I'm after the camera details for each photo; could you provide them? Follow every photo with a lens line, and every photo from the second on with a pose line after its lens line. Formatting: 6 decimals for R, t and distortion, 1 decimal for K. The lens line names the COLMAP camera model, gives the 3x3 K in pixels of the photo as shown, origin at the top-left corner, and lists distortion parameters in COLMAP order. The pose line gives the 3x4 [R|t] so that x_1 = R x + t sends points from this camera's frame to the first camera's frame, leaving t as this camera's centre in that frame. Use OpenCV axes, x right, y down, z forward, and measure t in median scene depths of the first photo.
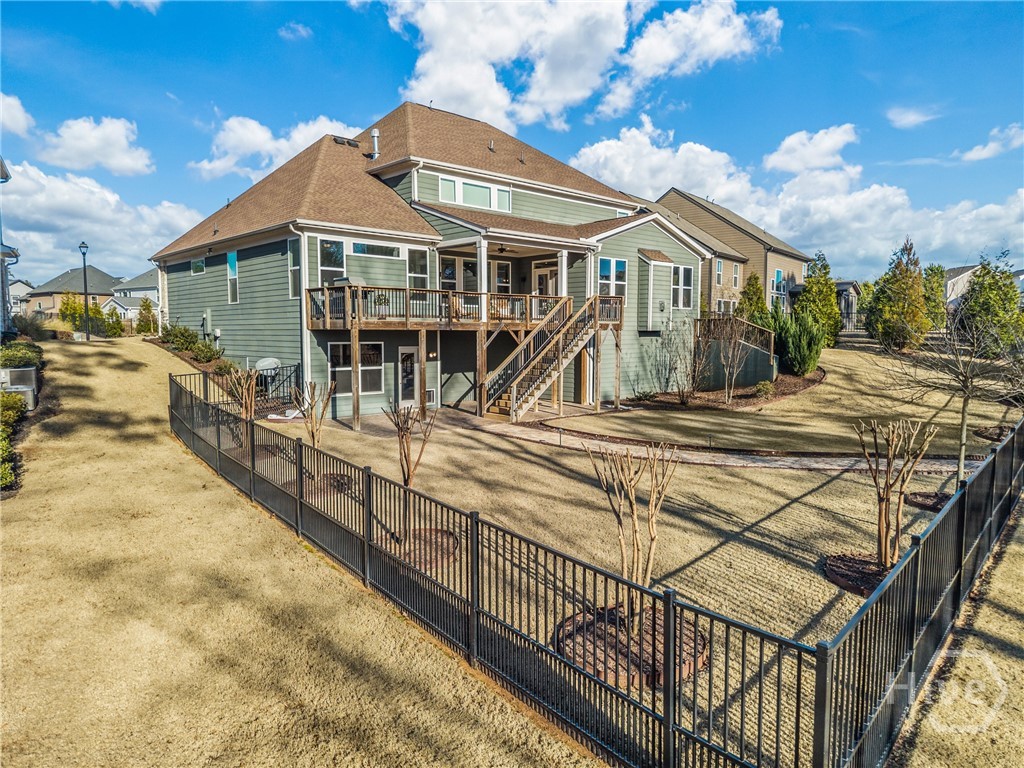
lens RADIAL K [[677.8, 0, 512.0], [0, 677.8, 384.0], [0, 0, 1]] dist [0.016734, -0.002770]
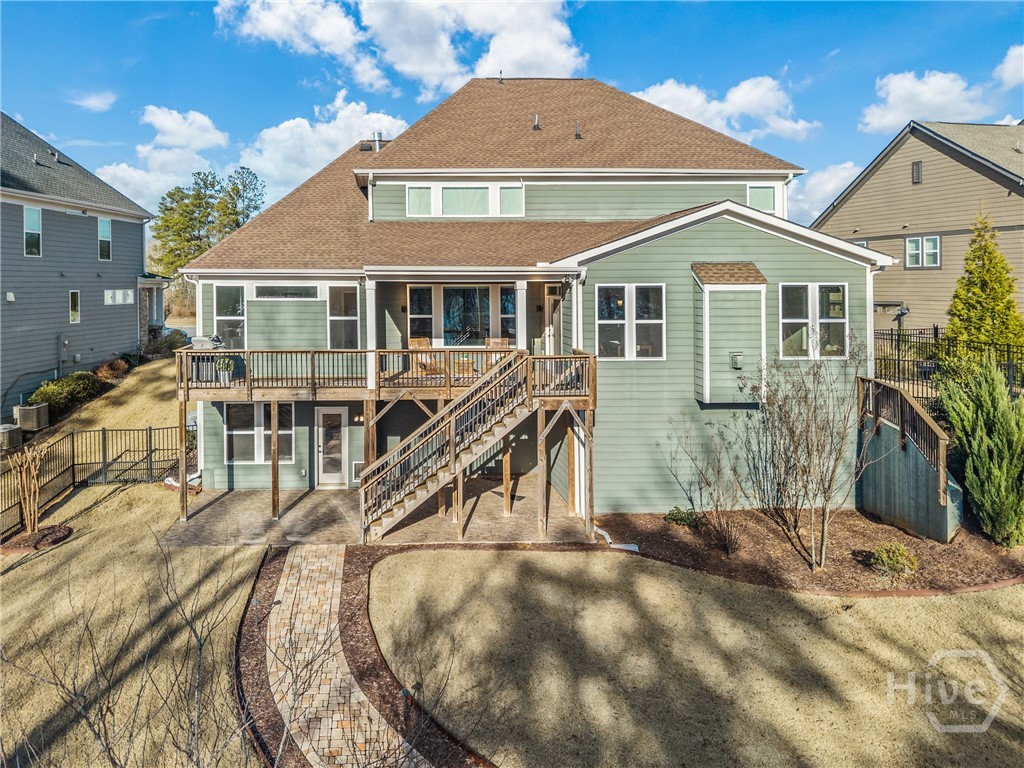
lens RADIAL K [[687.1, 0, 511.9], [0, 687.1, 307.4], [0, 0, 1]] dist [-0.024533, -0.000667]
pose [[0.748486, 0.013199, -0.663019, 0.545278], [-0.041327, 0.998787, -0.026772, -0.161349], [0.661862, 0.047439, 0.748124, 0.536265]]
